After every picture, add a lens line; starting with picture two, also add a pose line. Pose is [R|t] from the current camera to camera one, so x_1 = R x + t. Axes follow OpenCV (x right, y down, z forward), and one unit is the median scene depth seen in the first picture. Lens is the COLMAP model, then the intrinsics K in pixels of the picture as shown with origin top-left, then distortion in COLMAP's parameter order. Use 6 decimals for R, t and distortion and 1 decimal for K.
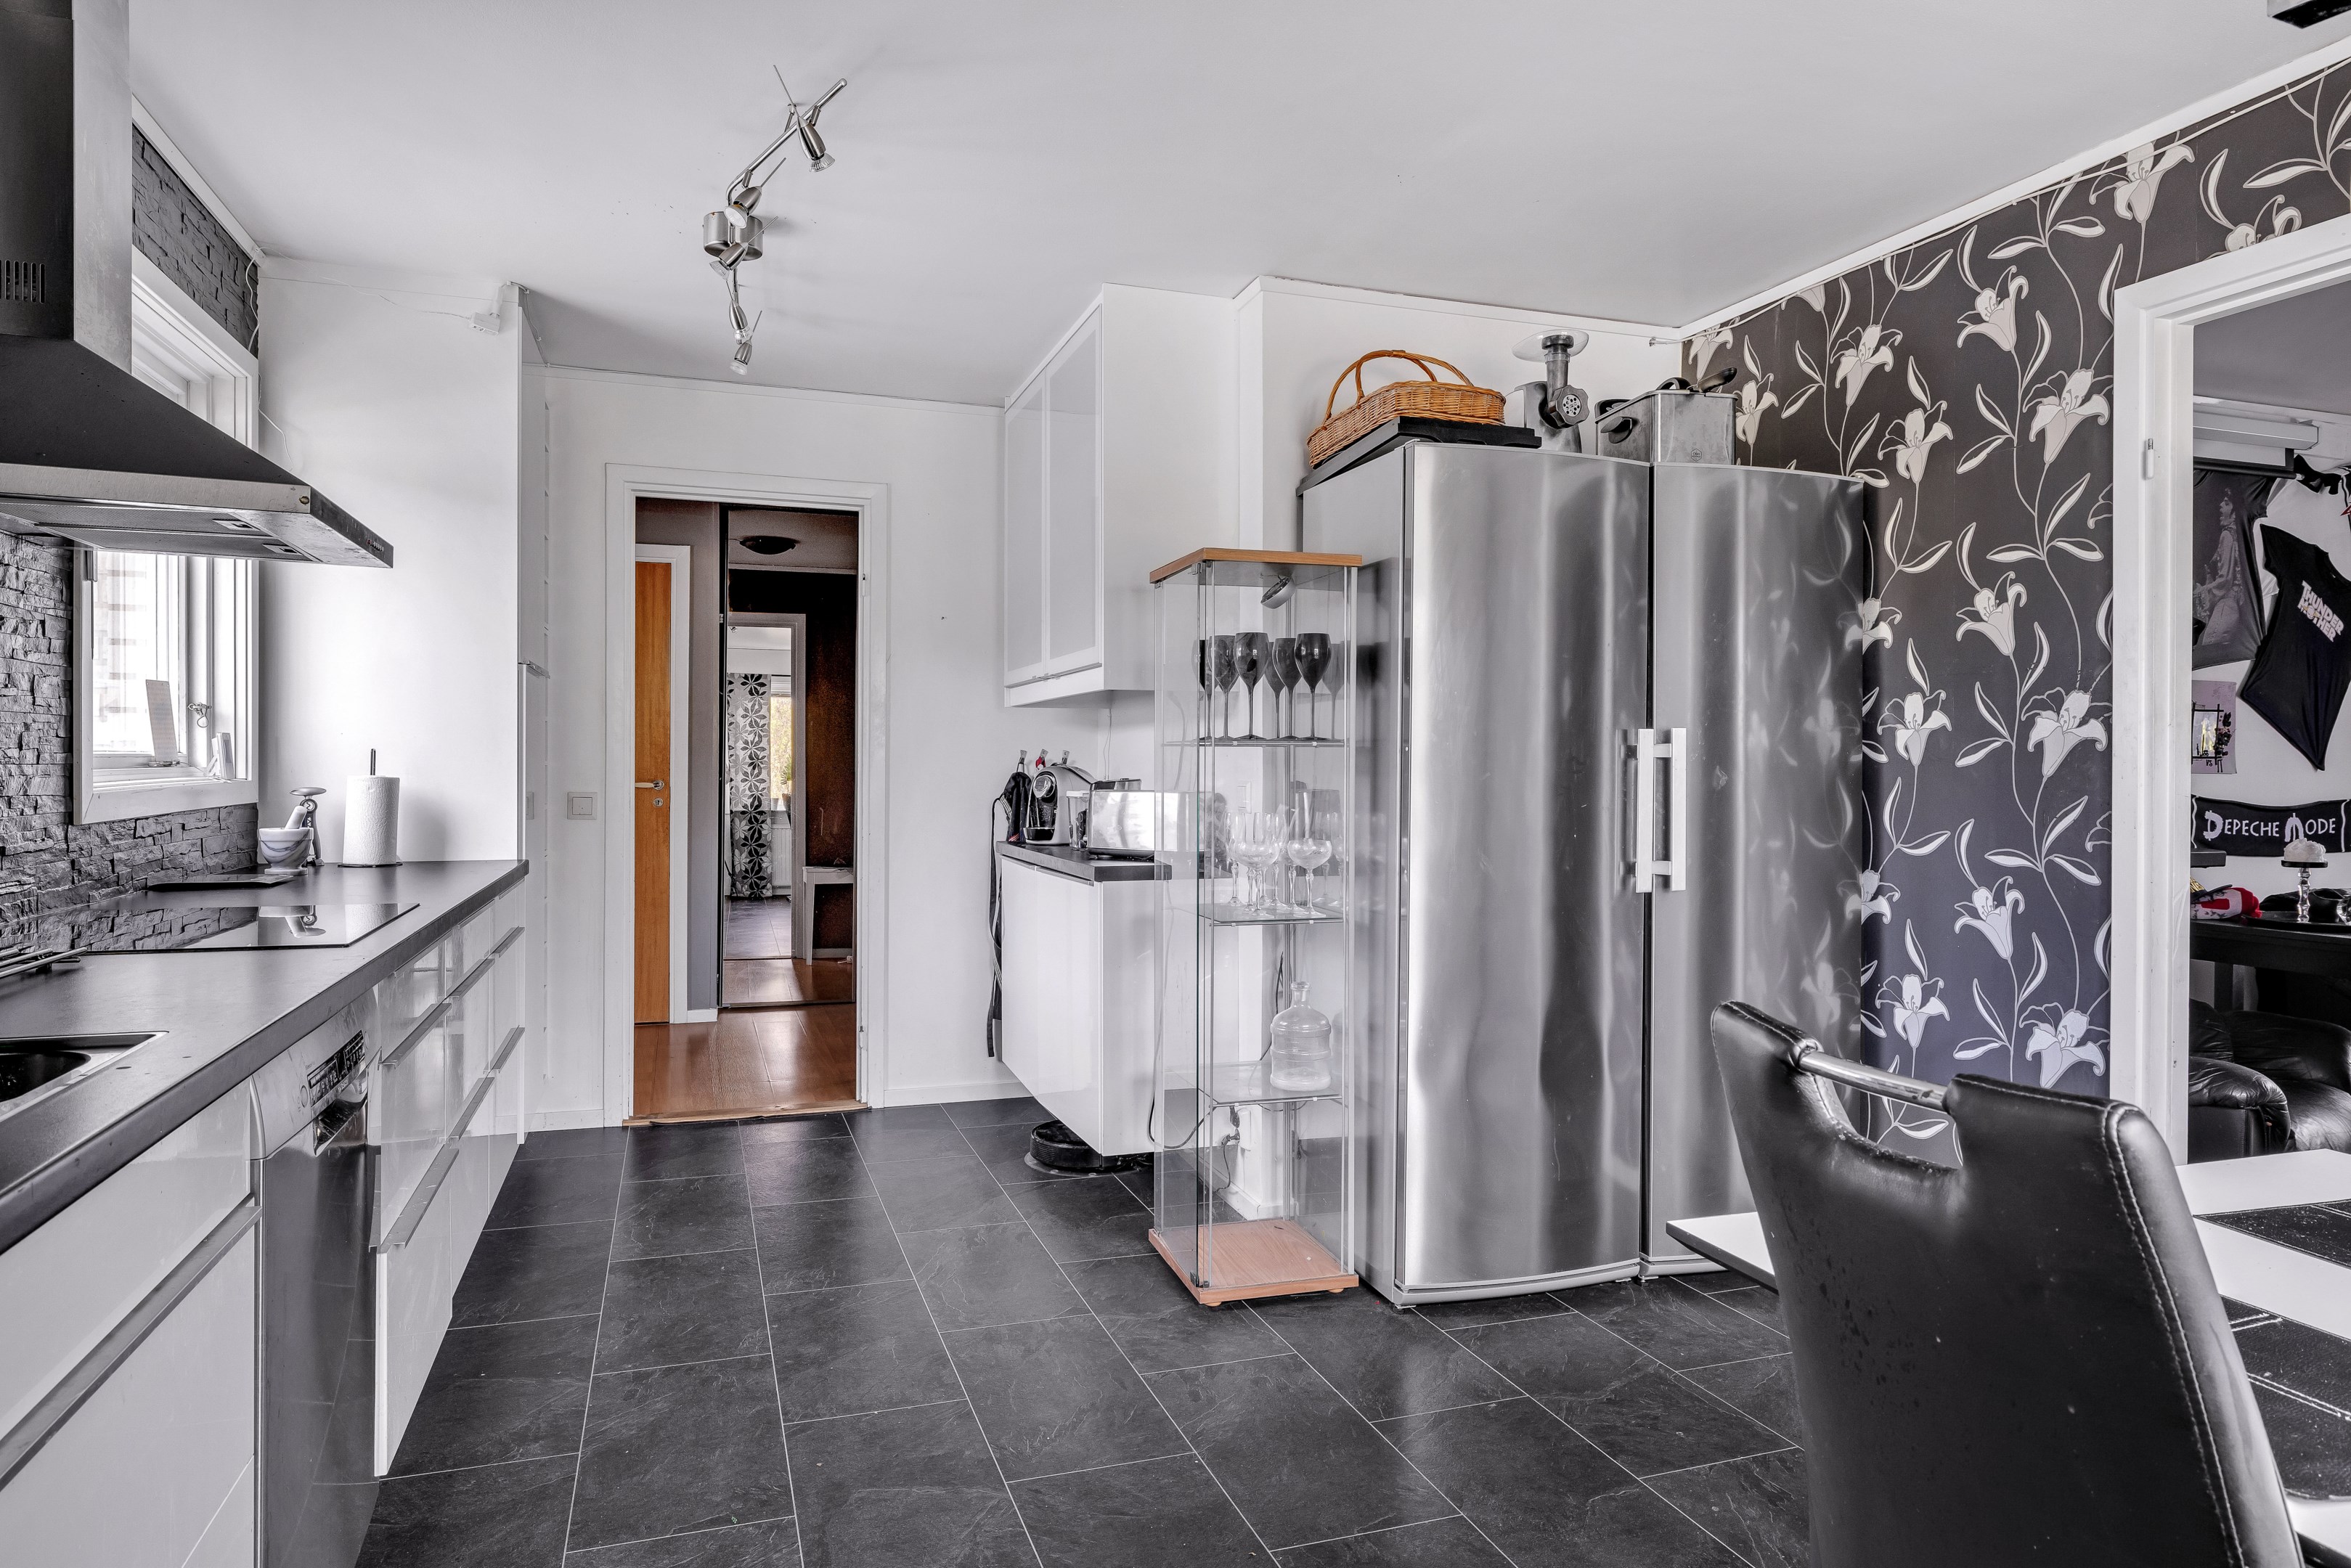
lens RADIAL K [[1453.8, 0, 1173.5], [0, 1453.8, 768.9], [0, 0, 1]] dist [-0.001957, -0.001006]
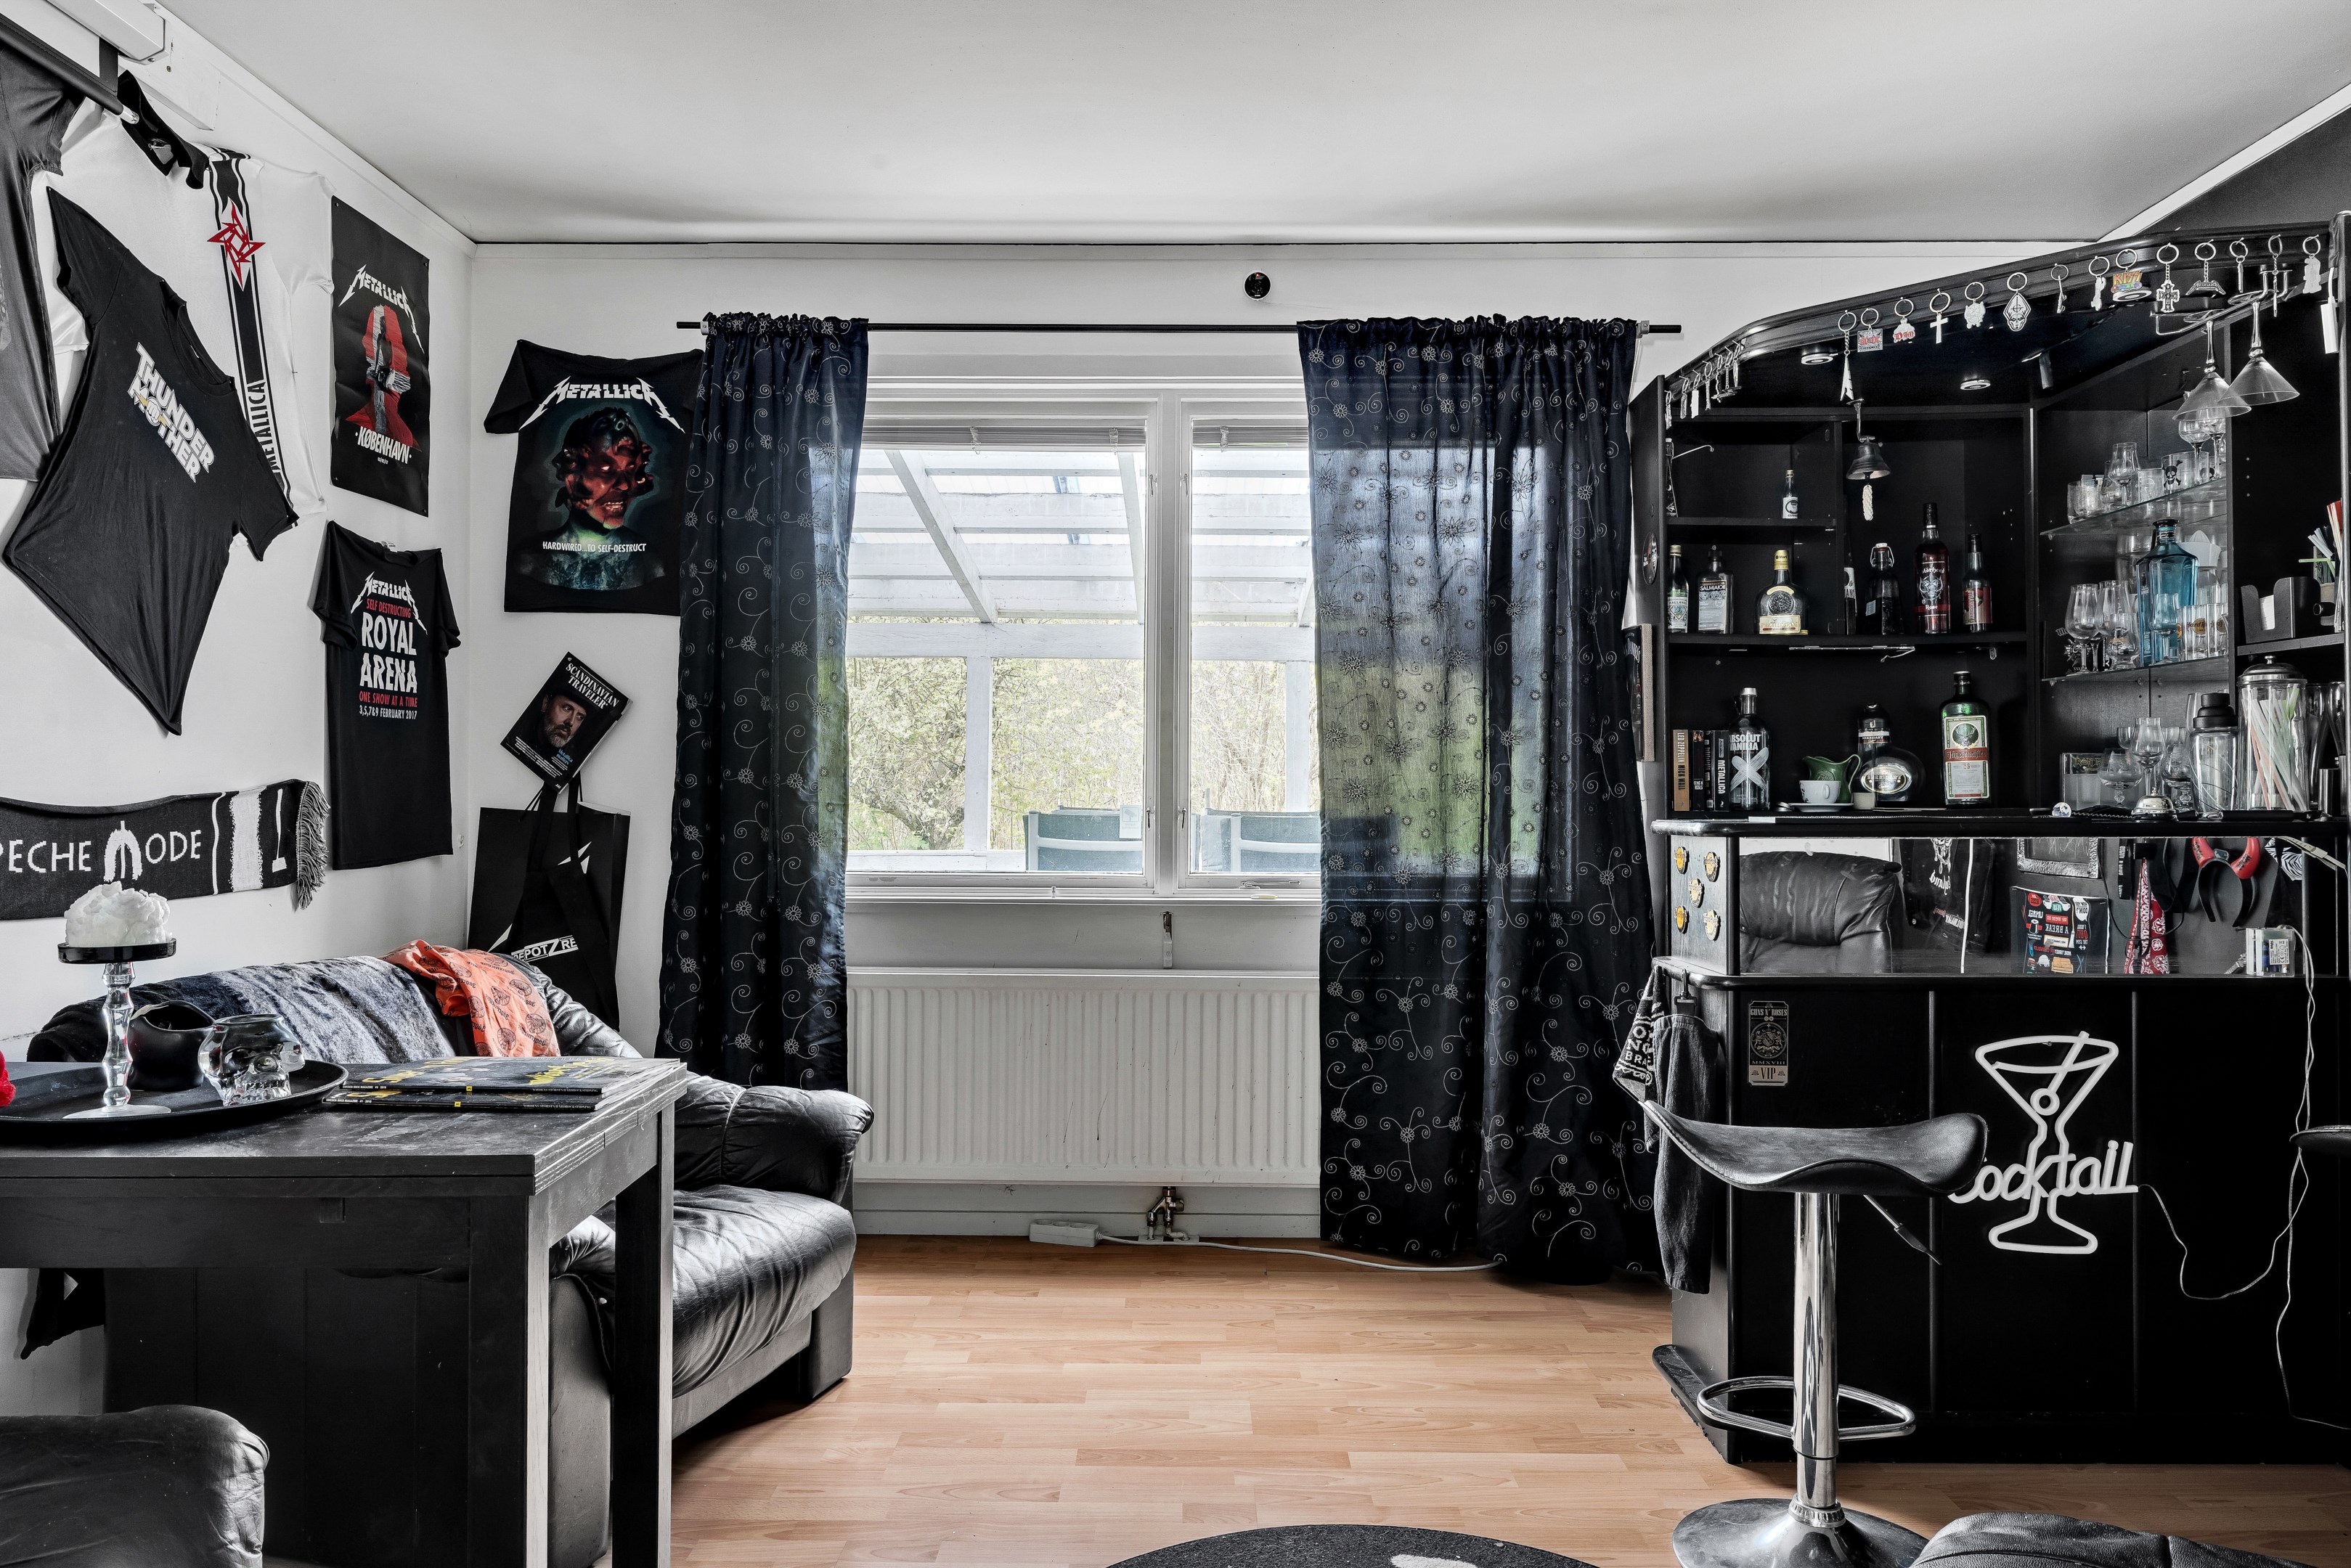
lens RADIAL K [[1552.6, 0, 1175.5], [0, 1552.6, 784.0], [0, 0, 1]] dist [-0.006244, -0.003336]
pose [[0.332878, 0.000771, 0.942970, 0.407842], [0.006262, 0.999976, -0.003029, 0.022191], [-0.942949, 0.006913, 0.332865, 0.503929]]
